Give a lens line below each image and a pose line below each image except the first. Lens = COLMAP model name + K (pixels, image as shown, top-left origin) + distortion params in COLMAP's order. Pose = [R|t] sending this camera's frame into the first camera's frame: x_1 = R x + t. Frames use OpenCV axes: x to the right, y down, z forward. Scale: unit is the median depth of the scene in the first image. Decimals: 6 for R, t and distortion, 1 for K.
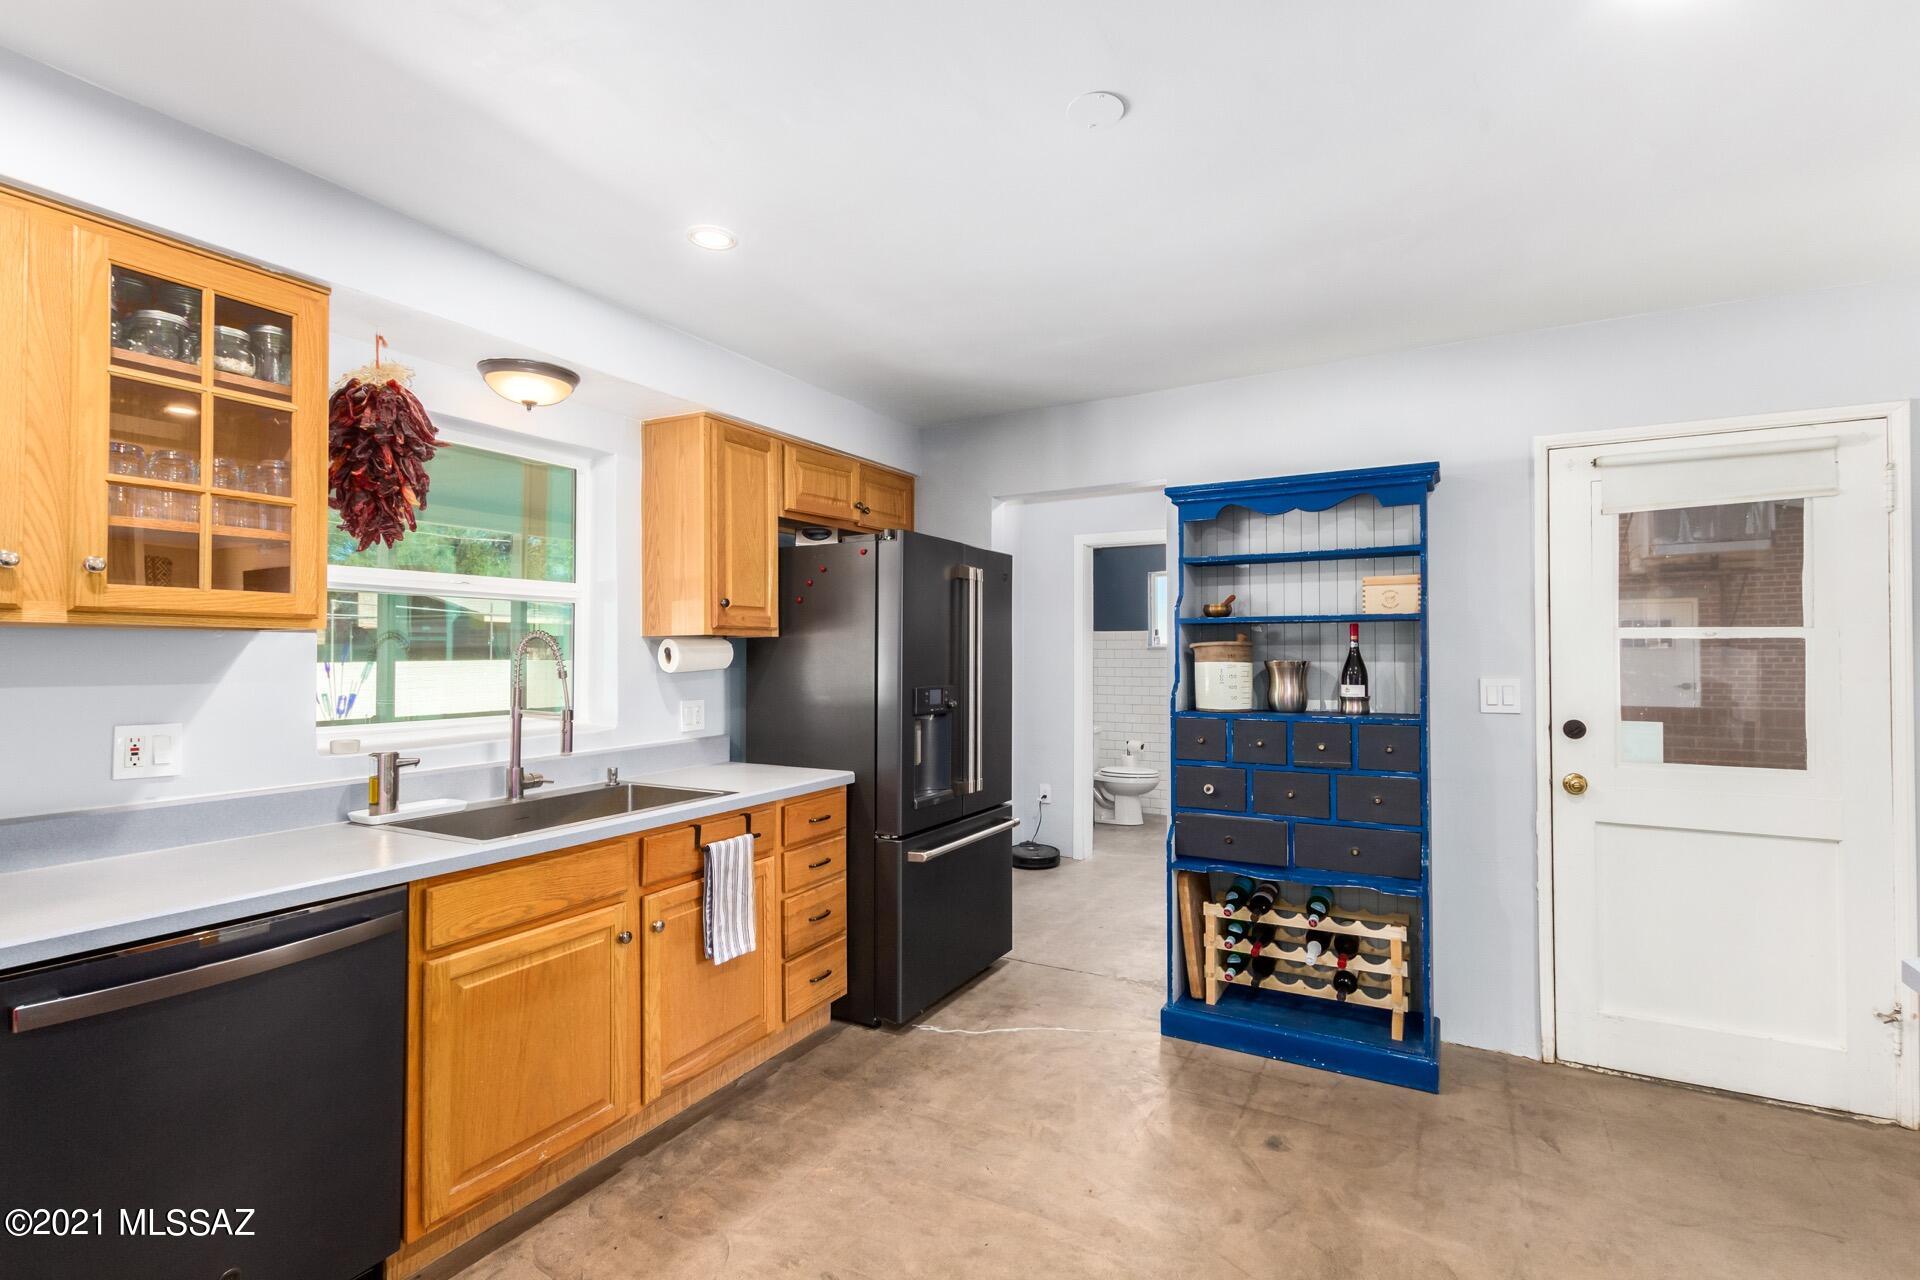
lens RADIAL K [[879.0, 0, 960.0], [0, 879.0, 640.0], [0, 0, 1]] dist [-0.003138, -0.001117]
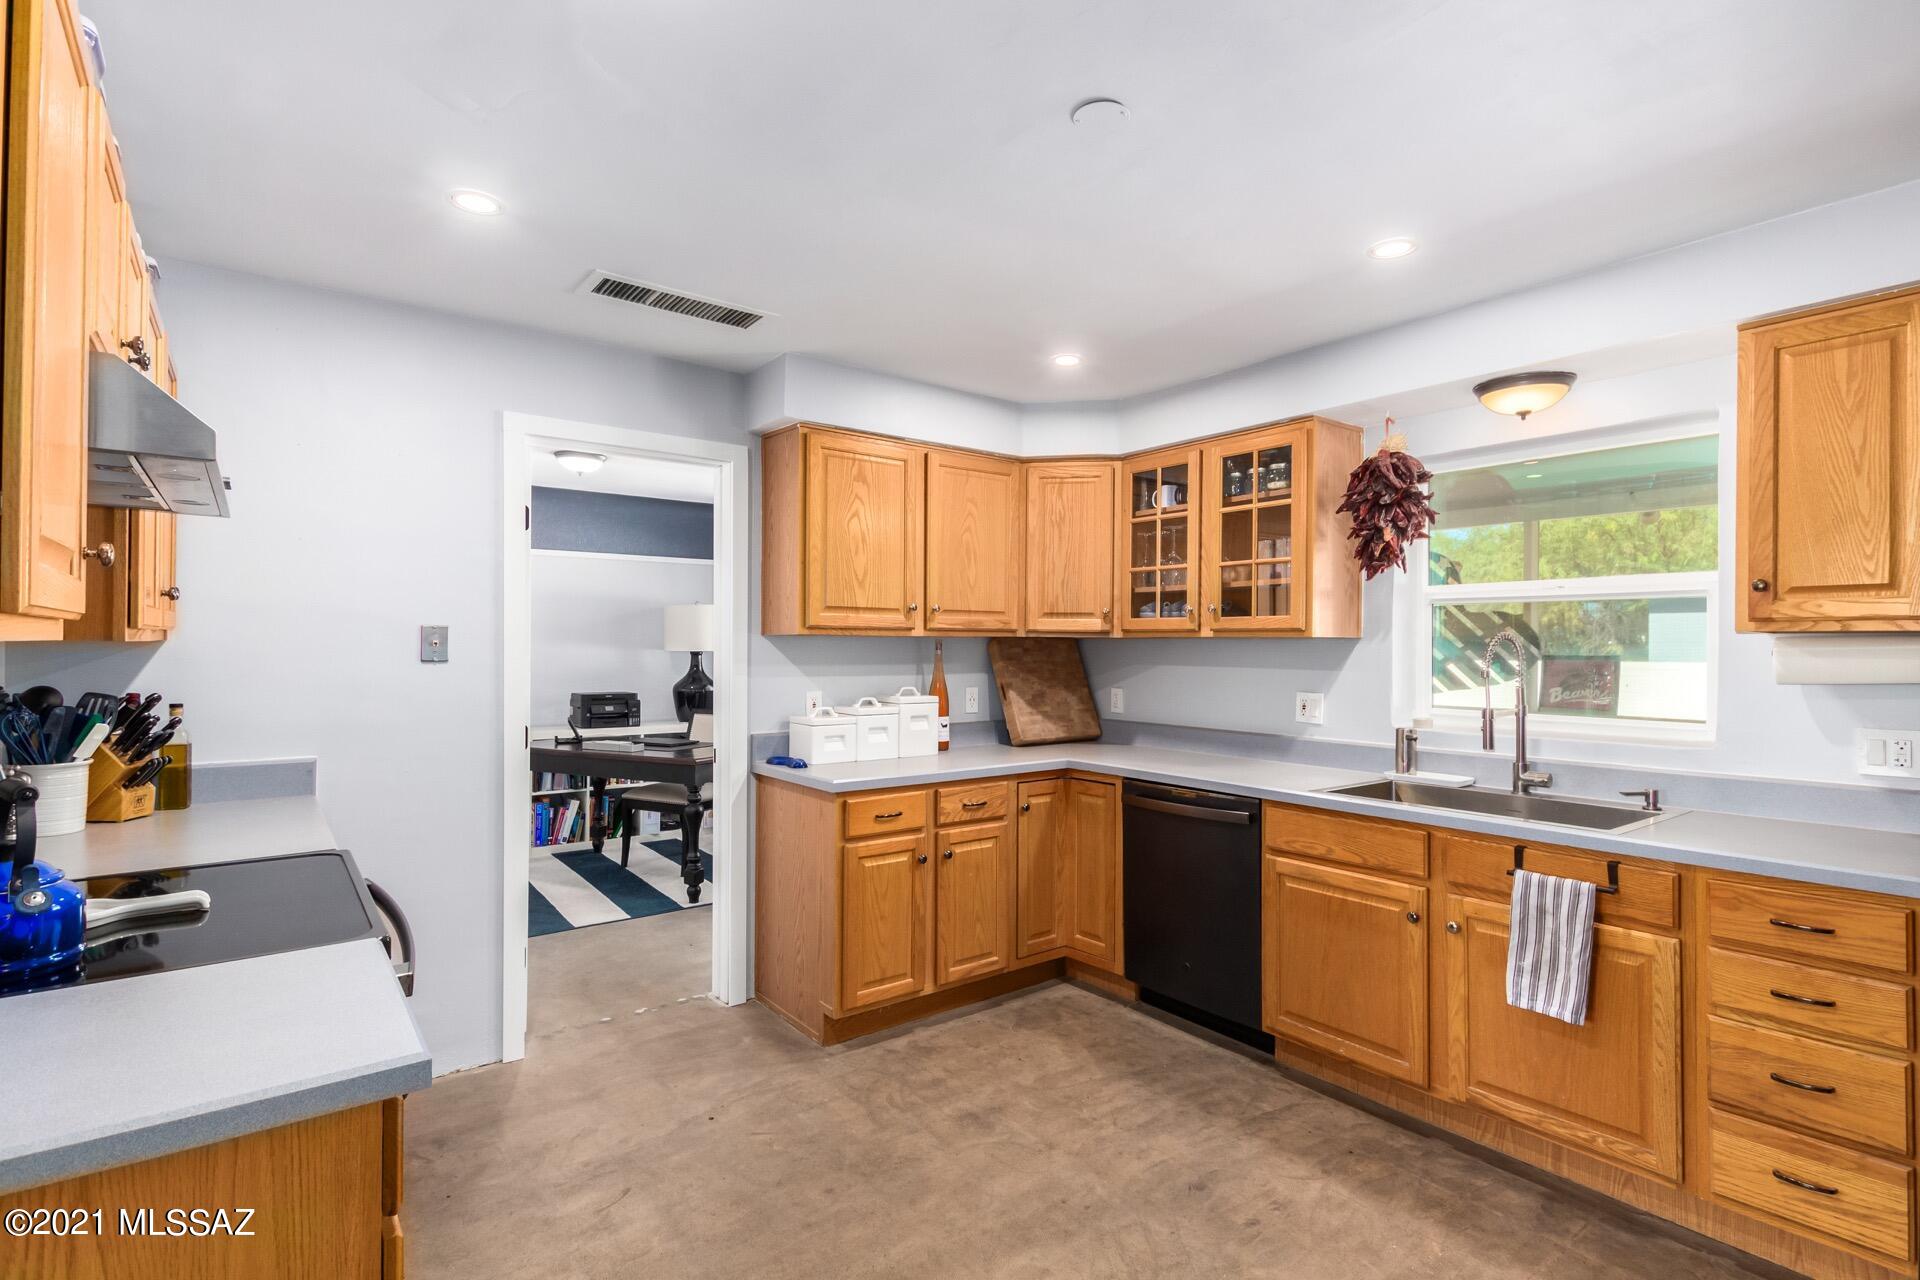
lens RADIAL K [[931.3, 0, 970.1], [0, 931.3, 642.3], [0, 0, 1]] dist [0.002467, -0.000107]
pose [[-0.398126, -0.003613, -0.917324, 0.931145], [0.009728, 0.999919, -0.008160, 0.003960], [0.917279, -0.012173, -0.398058, 1.002974]]
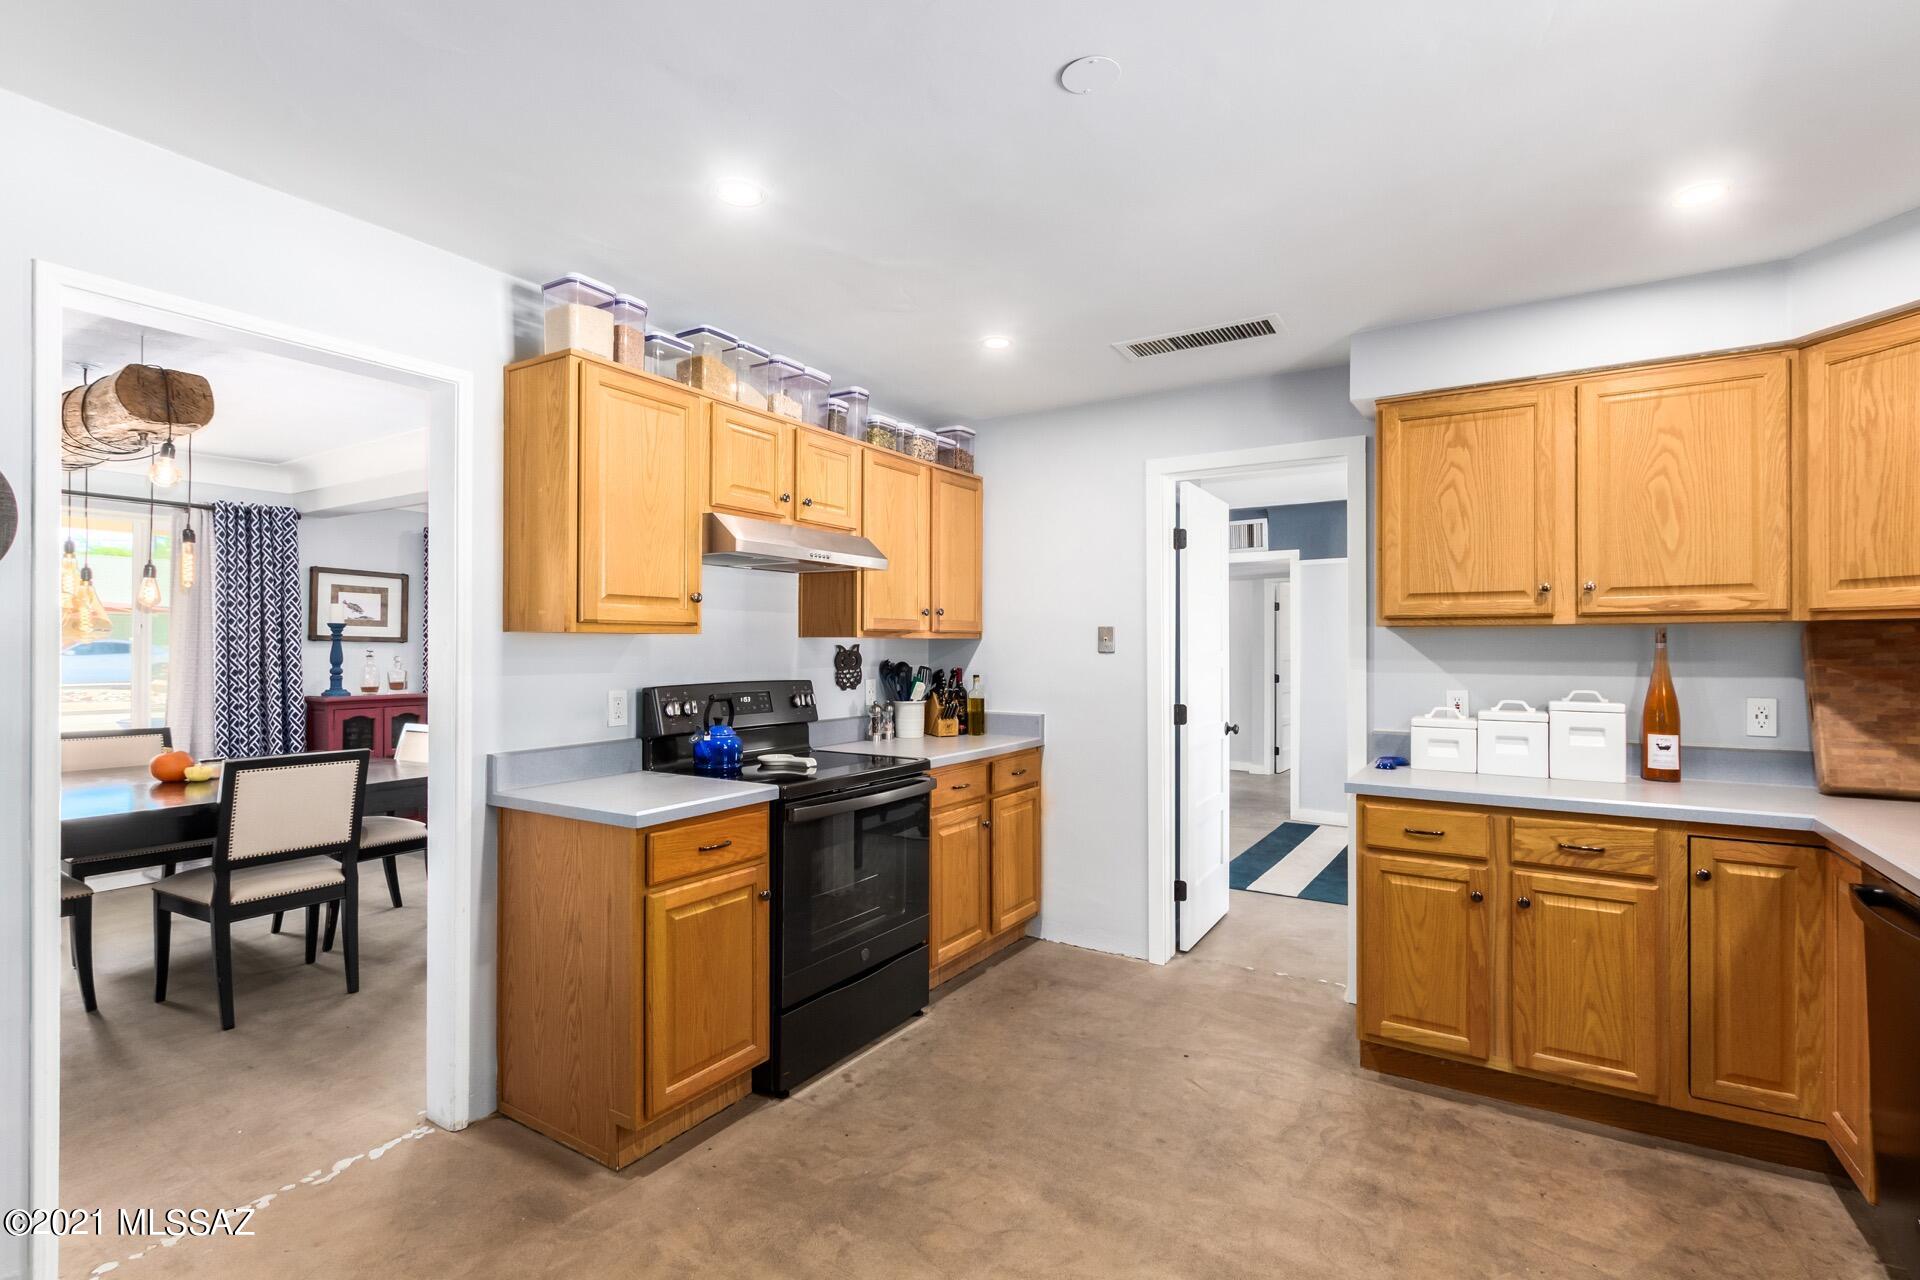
lens RADIAL K [[879.0, 0, 960.0], [0, 879.0, 640.0], [0, 0, 1]] dist [-0.003138, -0.001117]
pose [[-0.997825, 0.000355, 0.065915, 0.202215], [-0.001333, 0.999672, -0.025559, 0.032831], [-0.065903, -0.025592, -0.997498, 1.523589]]
